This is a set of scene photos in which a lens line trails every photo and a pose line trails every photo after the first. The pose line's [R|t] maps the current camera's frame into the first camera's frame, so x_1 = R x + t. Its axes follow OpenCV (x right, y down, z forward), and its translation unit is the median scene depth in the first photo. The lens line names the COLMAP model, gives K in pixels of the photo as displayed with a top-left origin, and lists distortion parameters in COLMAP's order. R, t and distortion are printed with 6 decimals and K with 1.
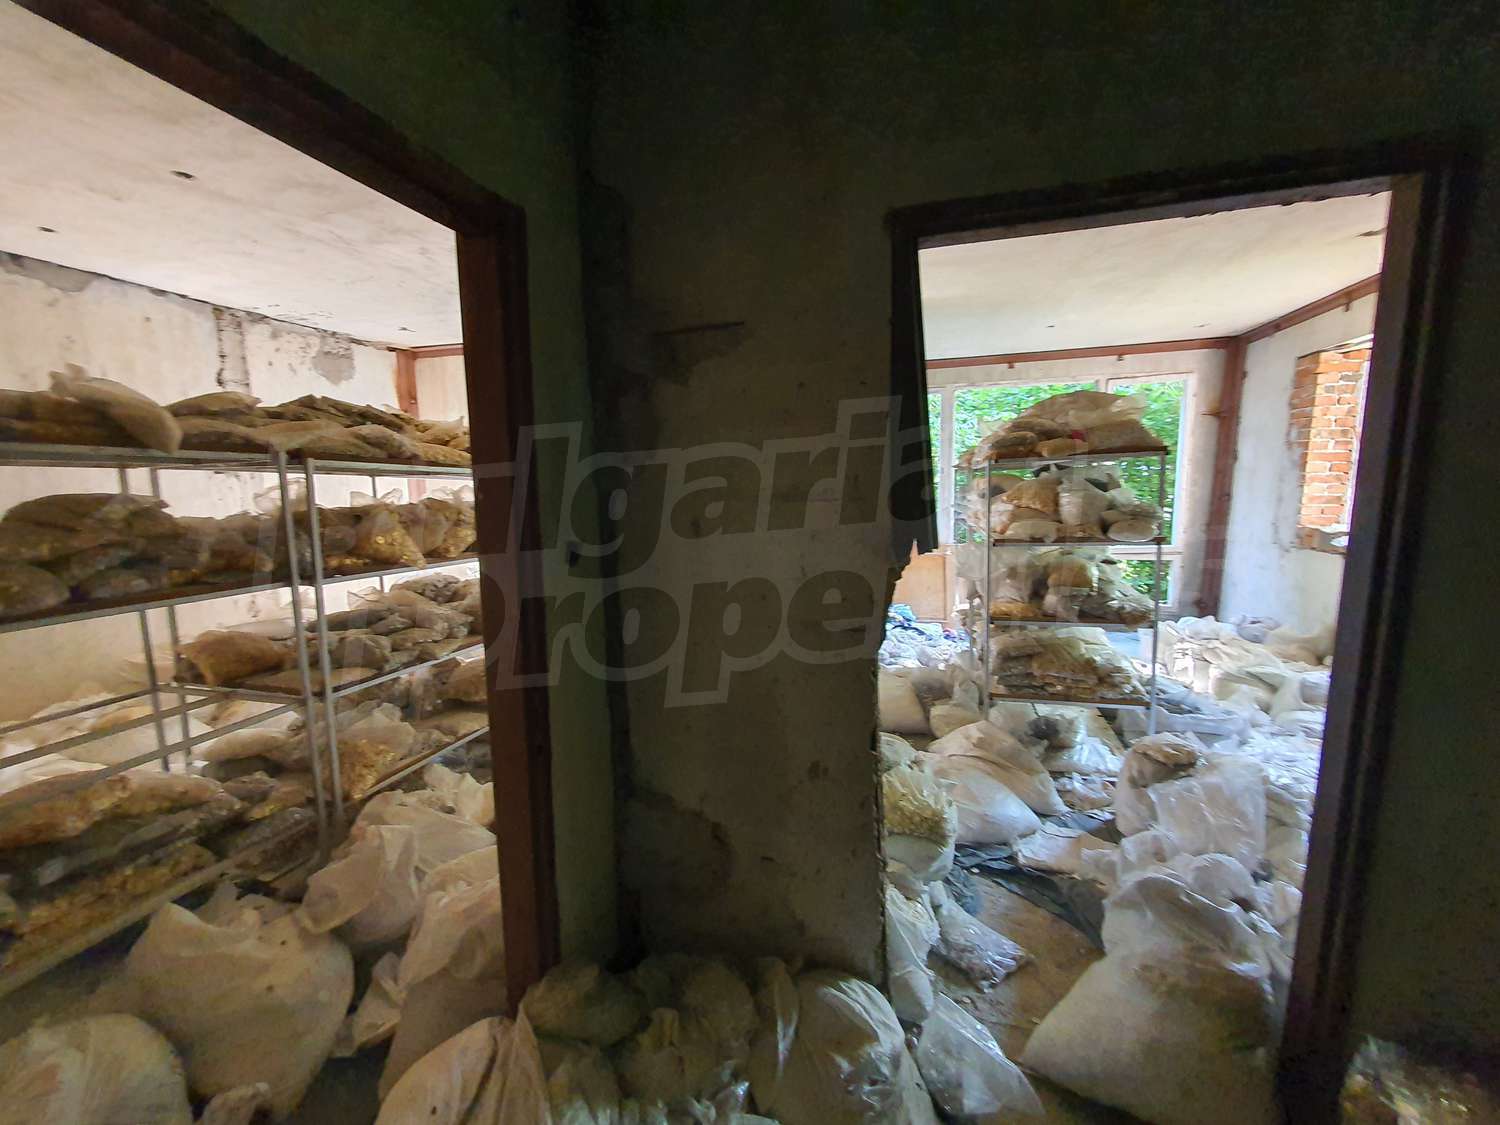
lens RADIAL K [[590.5, 0, 746.7], [0, 590.5, 560.5], [0, 0, 1]] dist [-0.001665, -0.000031]
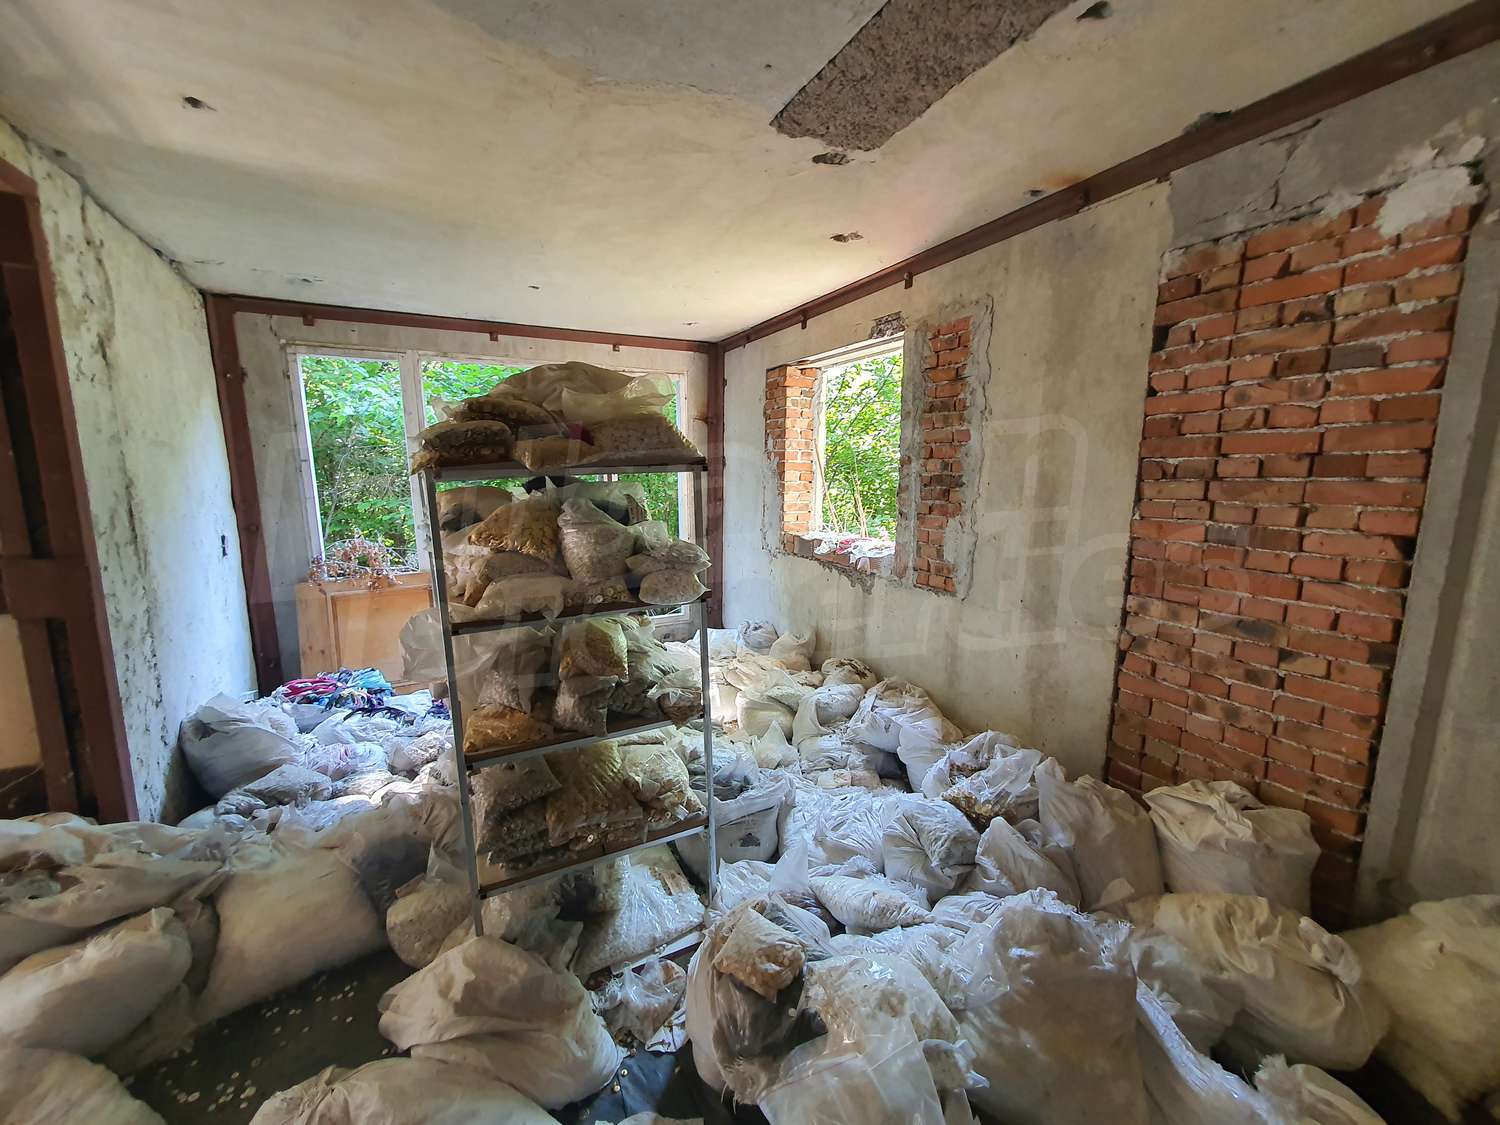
lens RADIAL K [[590.5, 0, 746.7], [0, 590.5, 560.5], [0, 0, 1]] dist [-0.001665, -0.000031]
pose [[0.717036, -0.090613, 0.691121, 0.233445], [0.081598, 0.995609, 0.045877, -0.088284], [-0.692243, 0.023499, 0.721281, 0.411885]]
